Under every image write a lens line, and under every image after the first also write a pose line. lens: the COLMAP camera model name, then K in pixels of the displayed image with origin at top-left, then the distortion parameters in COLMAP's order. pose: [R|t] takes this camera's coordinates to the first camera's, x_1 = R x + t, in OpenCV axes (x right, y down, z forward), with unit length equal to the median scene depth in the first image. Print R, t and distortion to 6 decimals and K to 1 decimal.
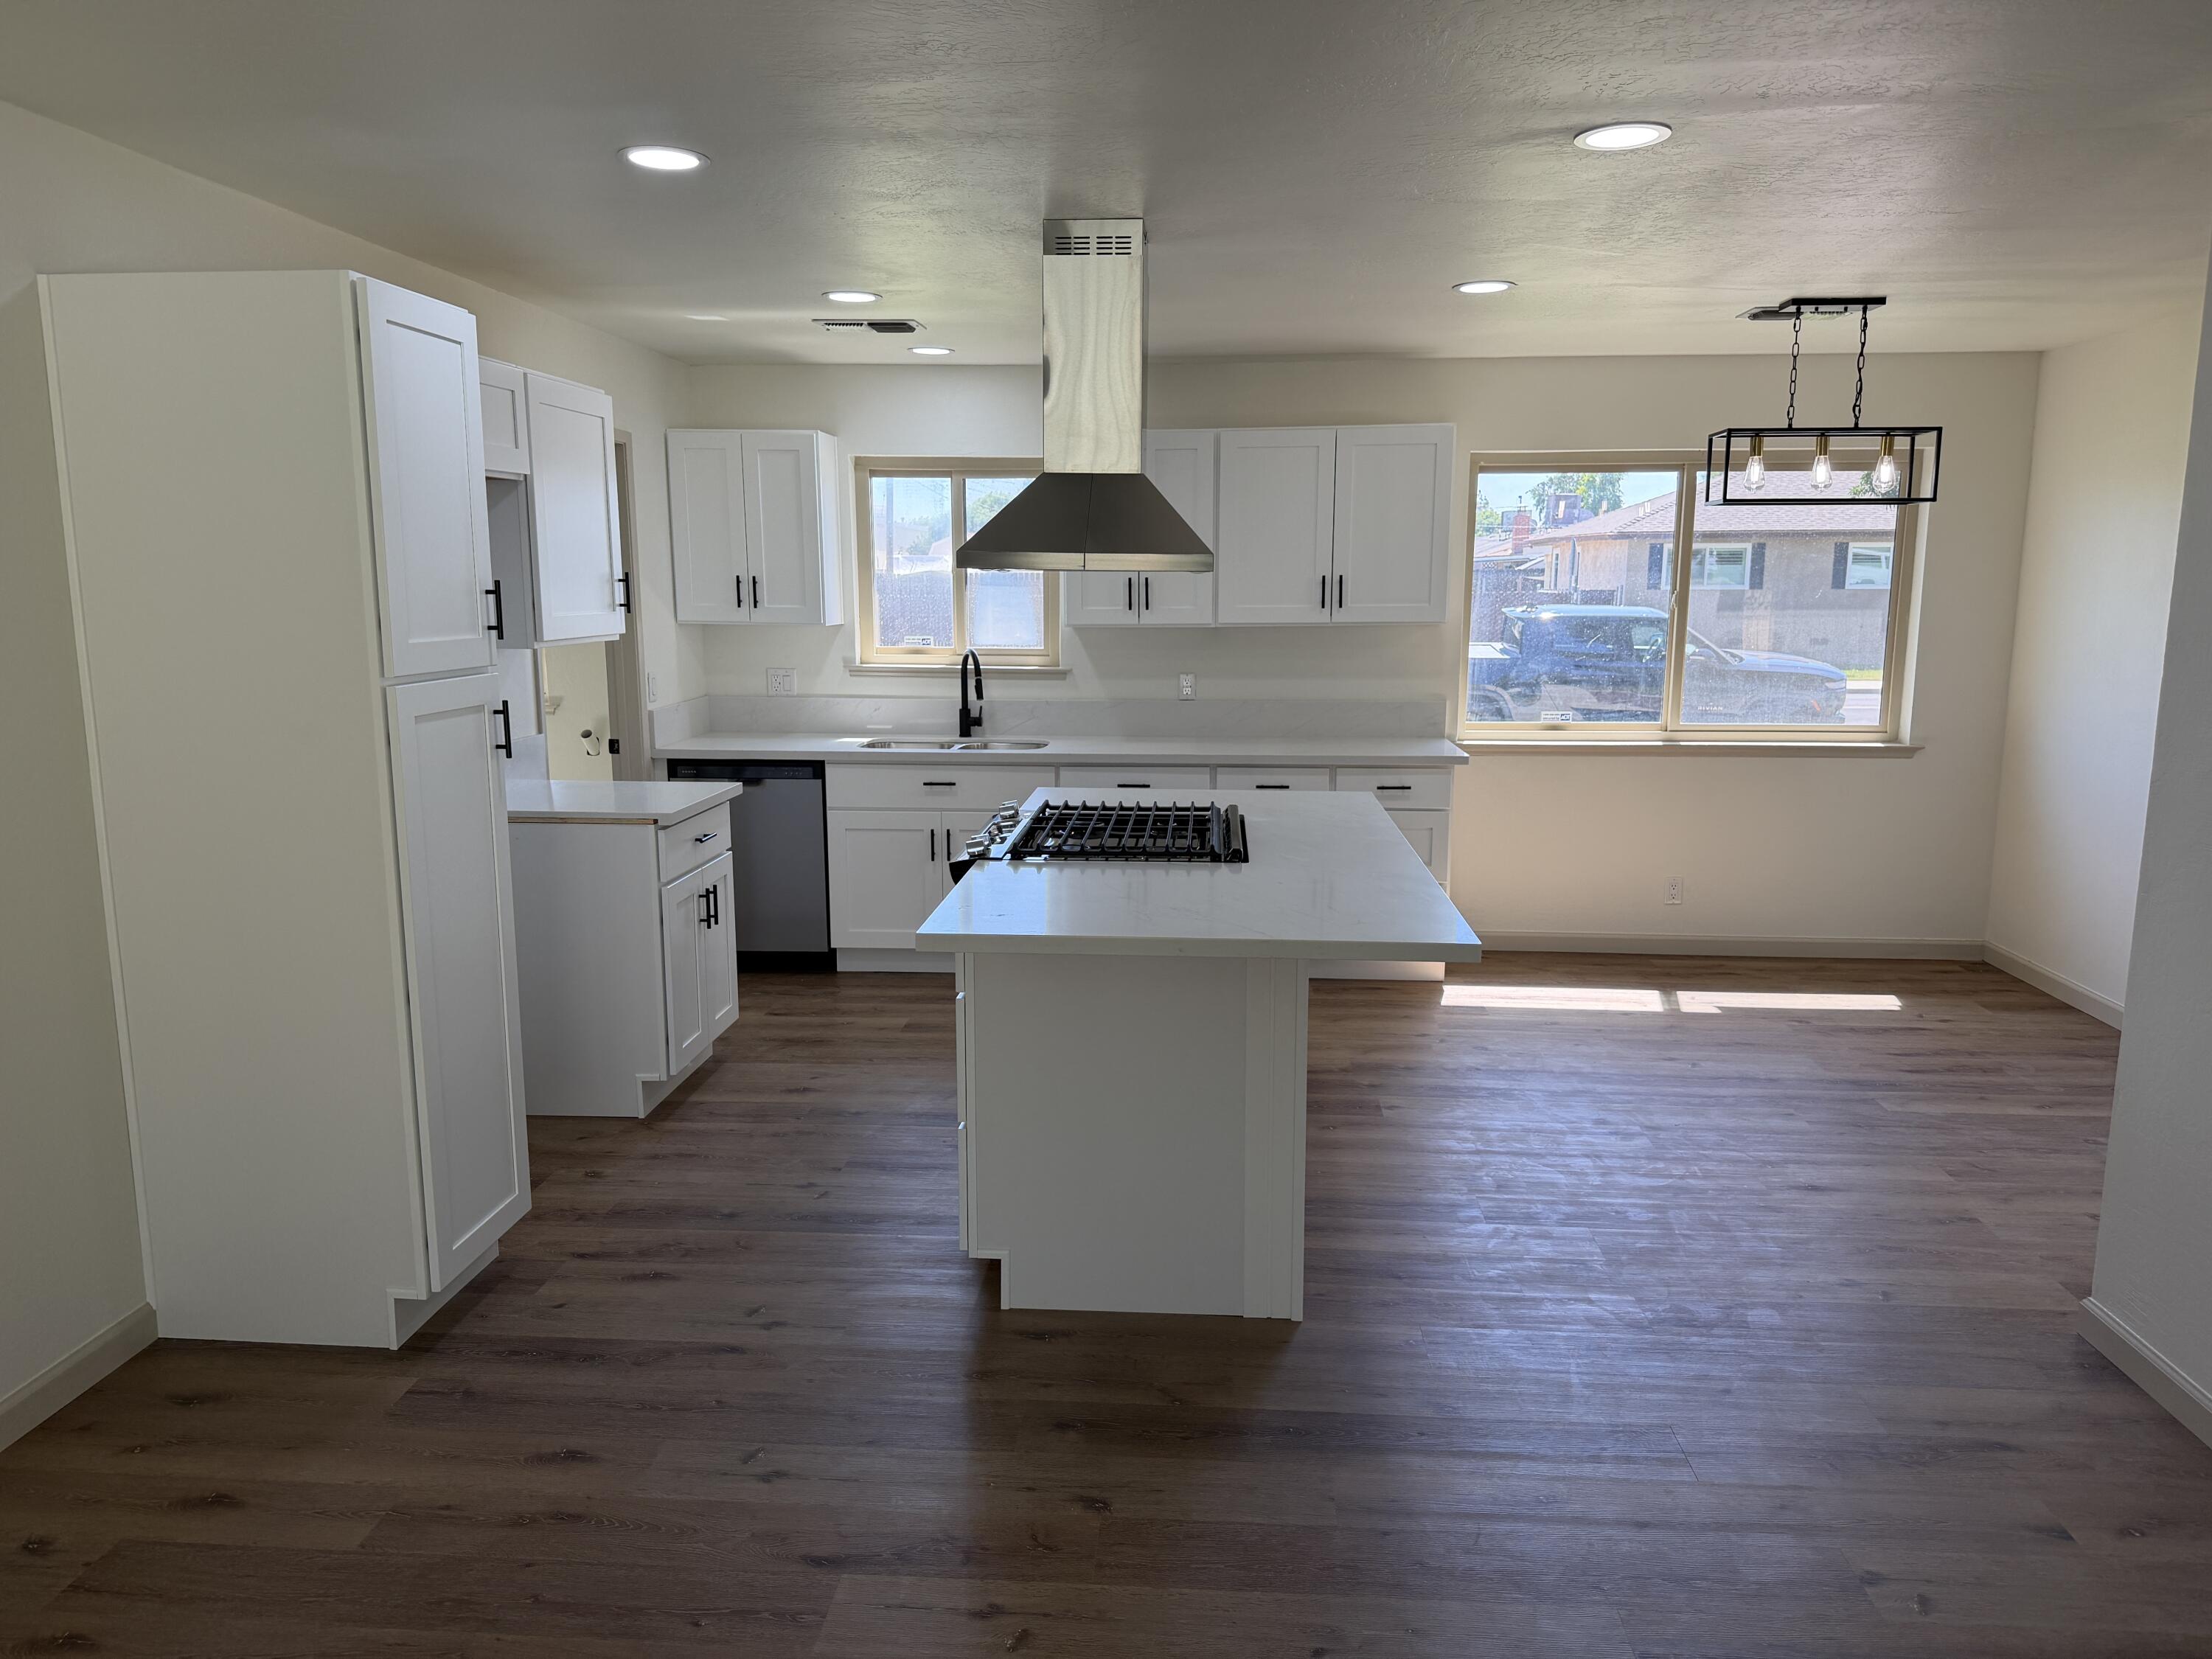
lens RADIAL K [[1539.2, 0, 1107.8], [0, 1539.2, 875.0], [0, 0, 1]] dist [0.046363, -0.008626]
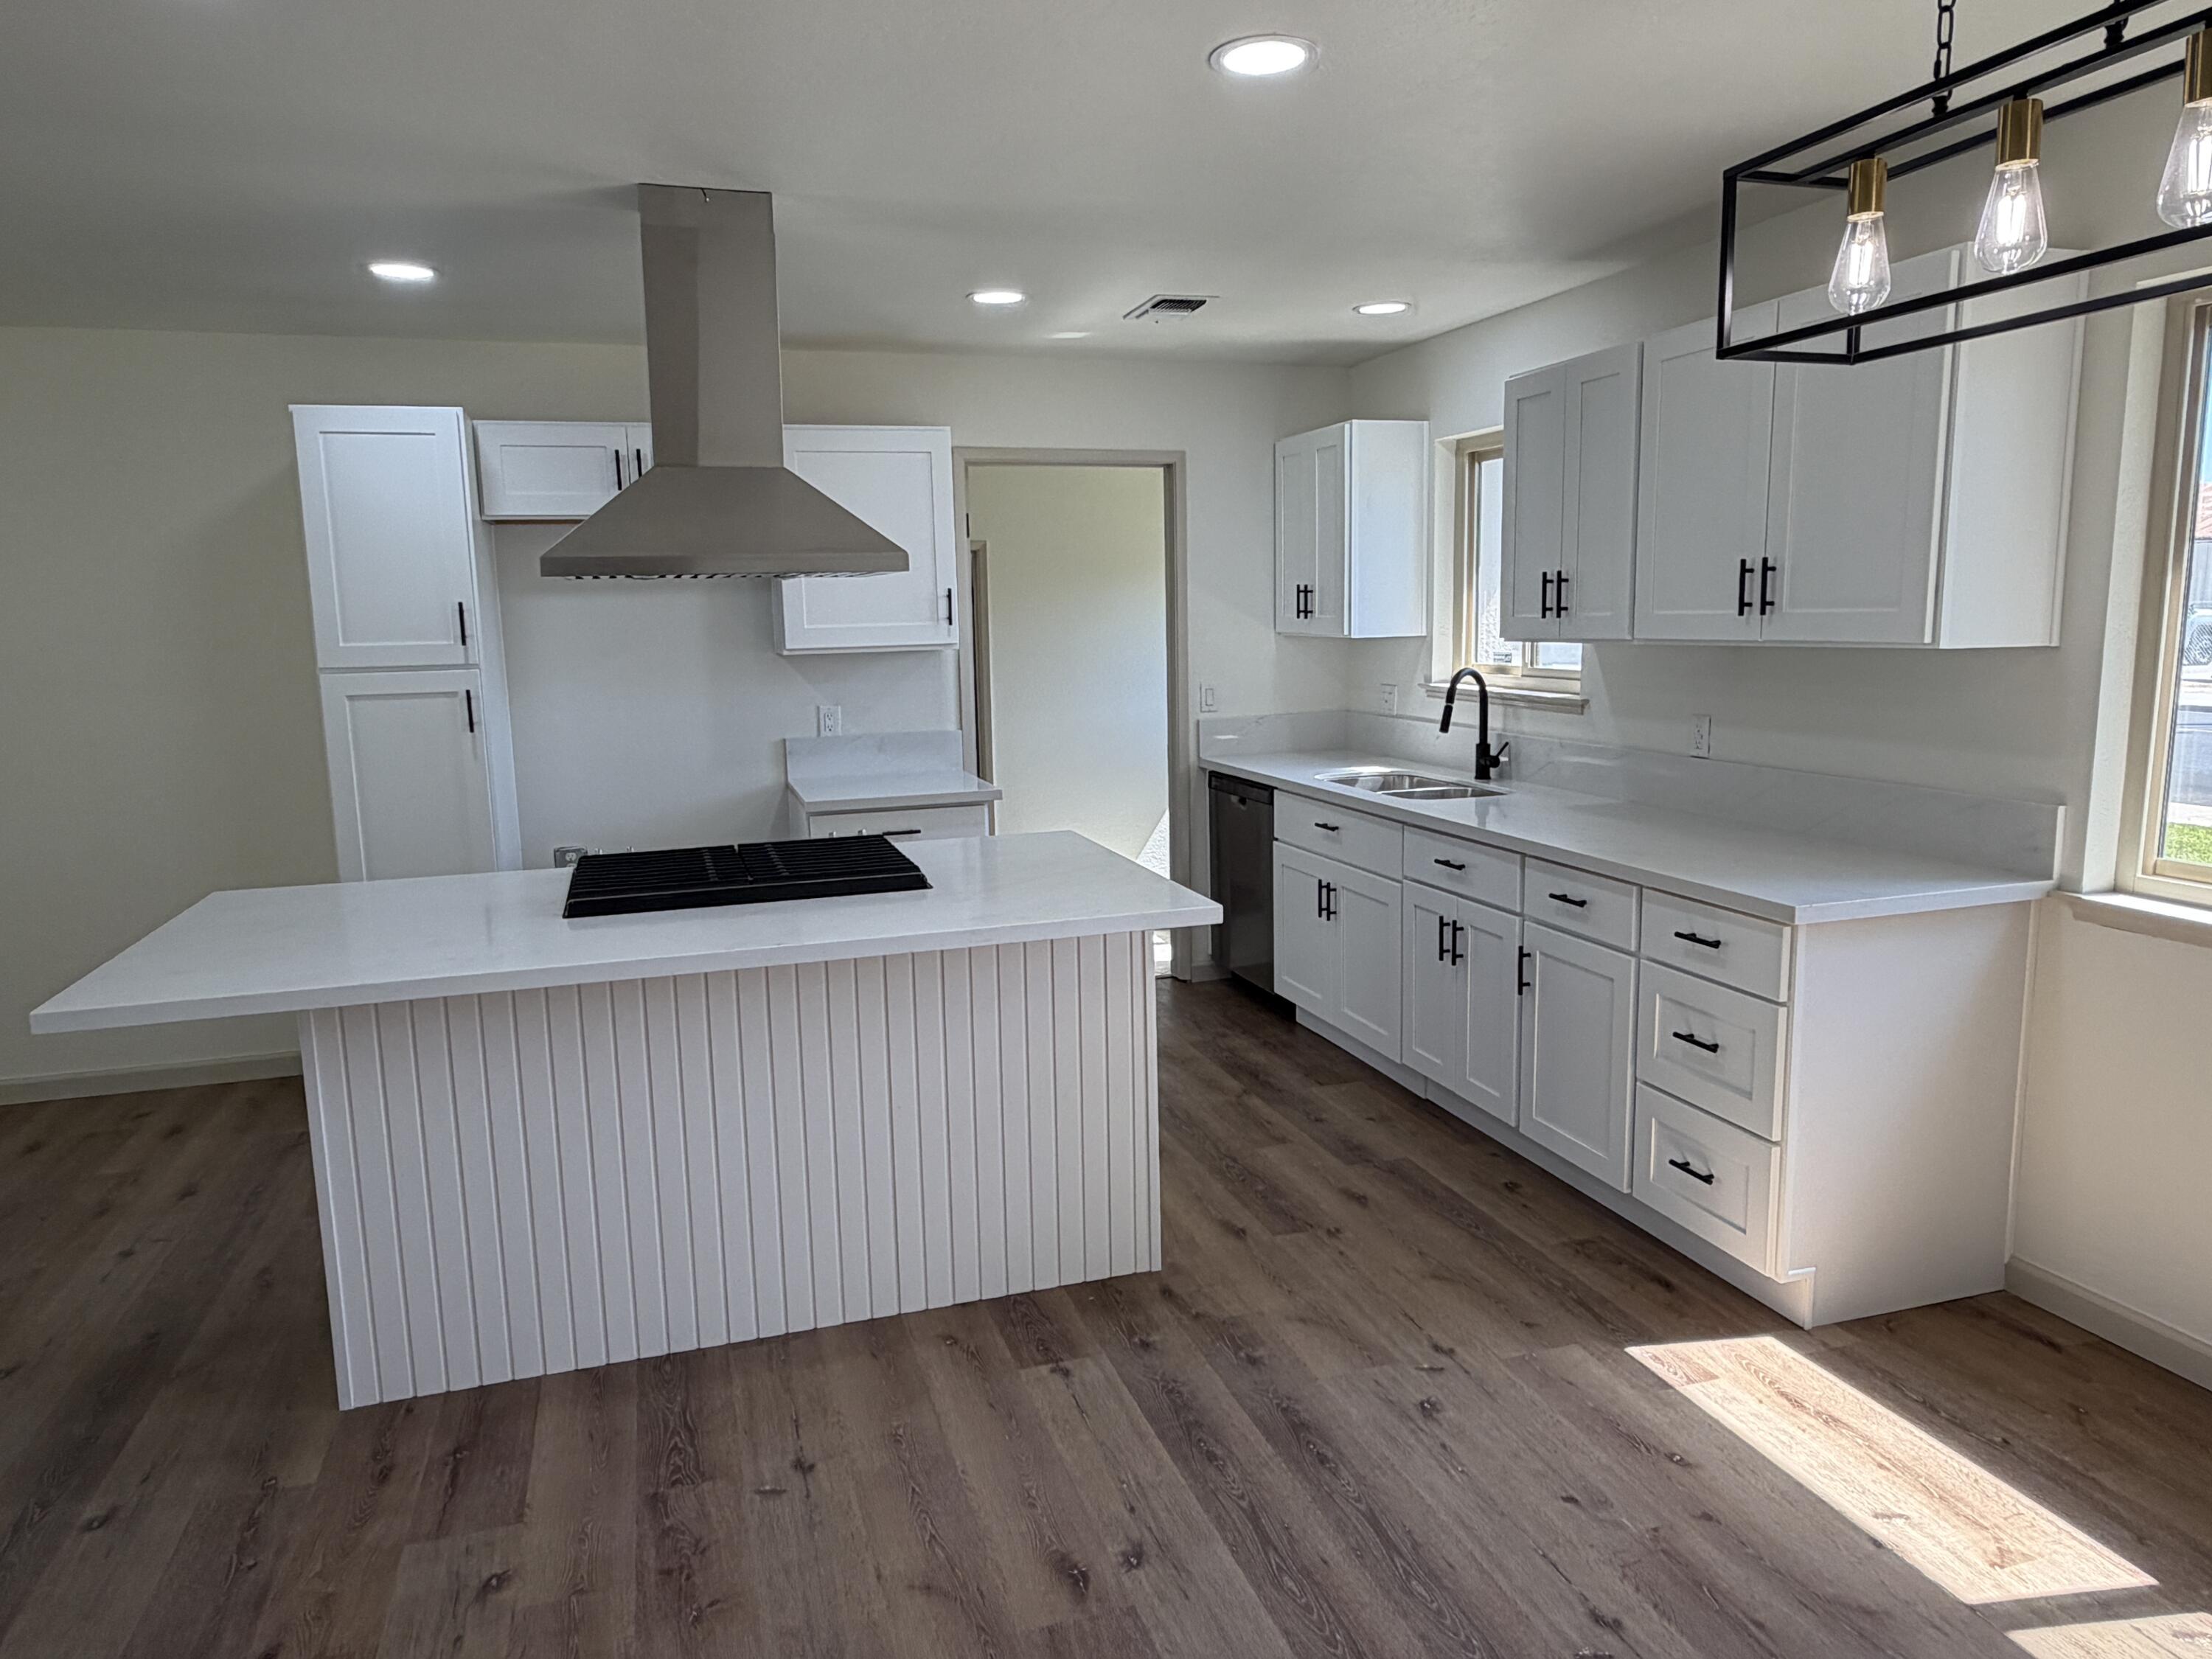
lens RADIAL K [[1451.2, 0, 1093.3], [0, 1451.2, 836.5], [0, 0, 1]] dist [-0.007127, 0.001153]
pose [[0.367166, 0.134597, -0.920365, 0.562134], [-0.154514, 0.984553, 0.082343, -0.098173], [0.917232, 0.111976, 0.382292, 0.576359]]
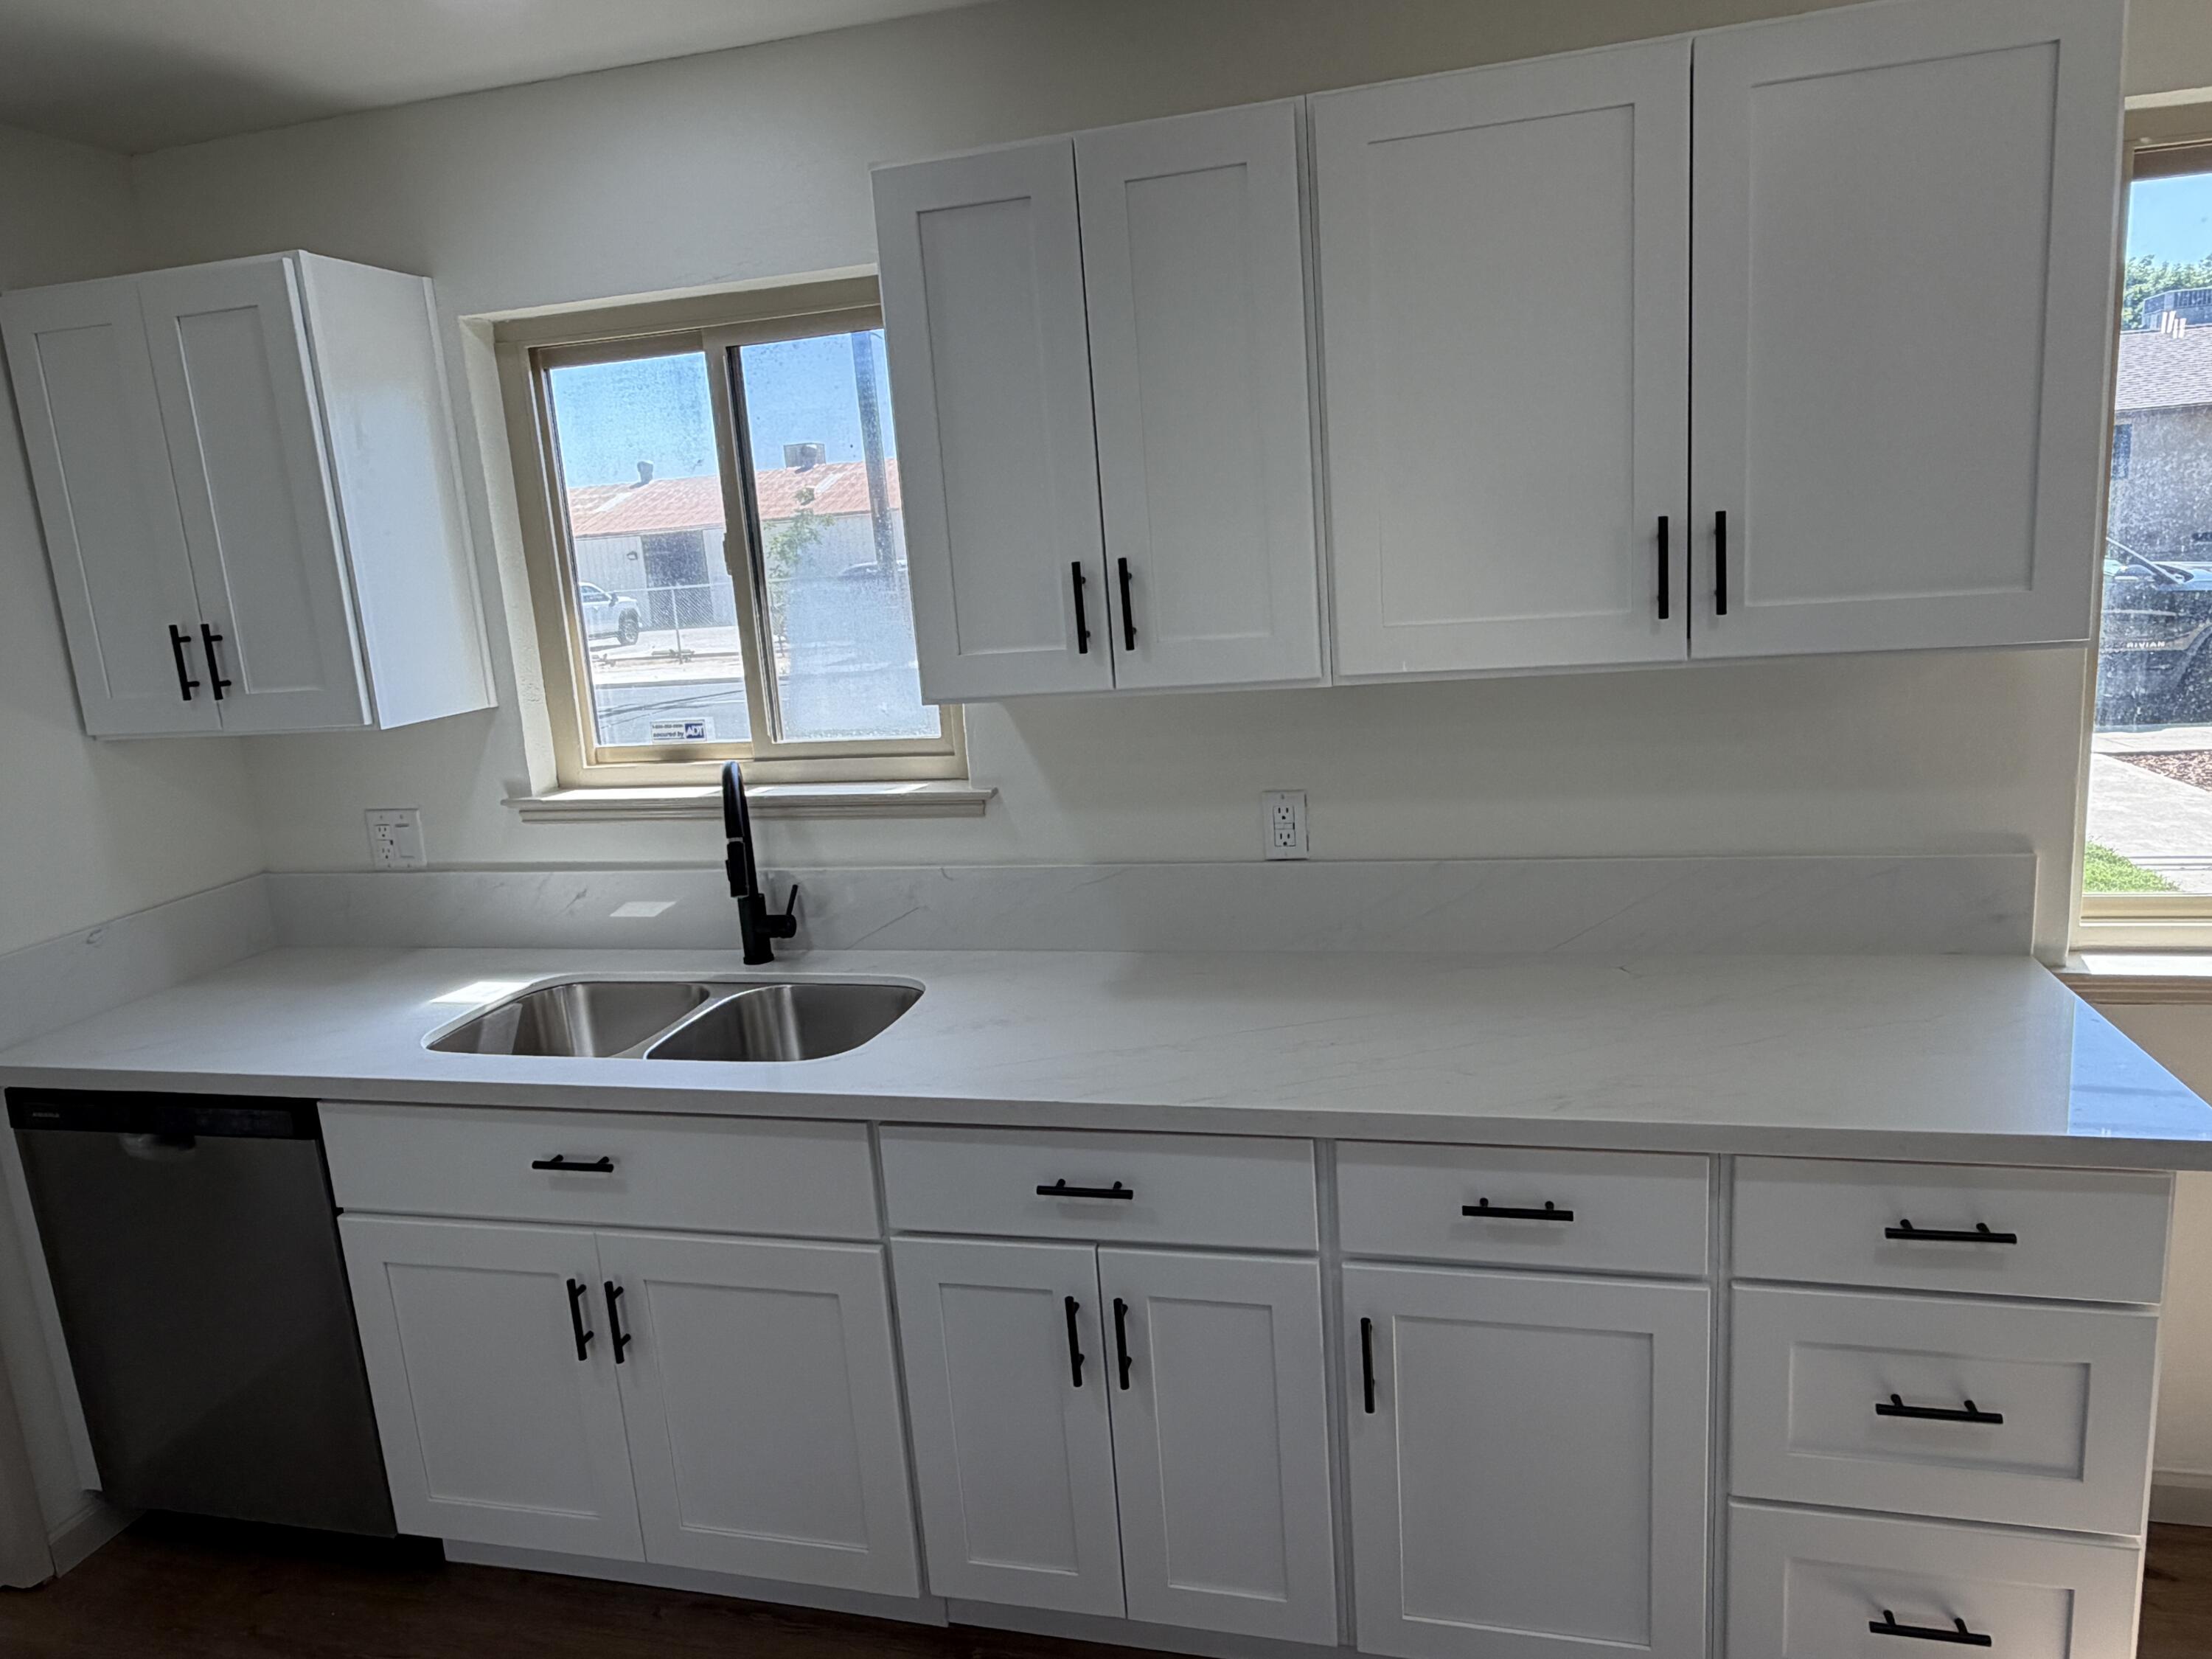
lens RADIAL K [[1451.2, 0, 1094.0], [0, 1451.2, 829.7], [0, 0, 1]] dist [-0.007127, 0.001153]
pose [[0.980287, -0.035067, -0.194442, 0.080451], [0.037685, 0.999242, 0.009780, -0.135909], [0.193952, -0.016915, 0.980865, 0.678706]]
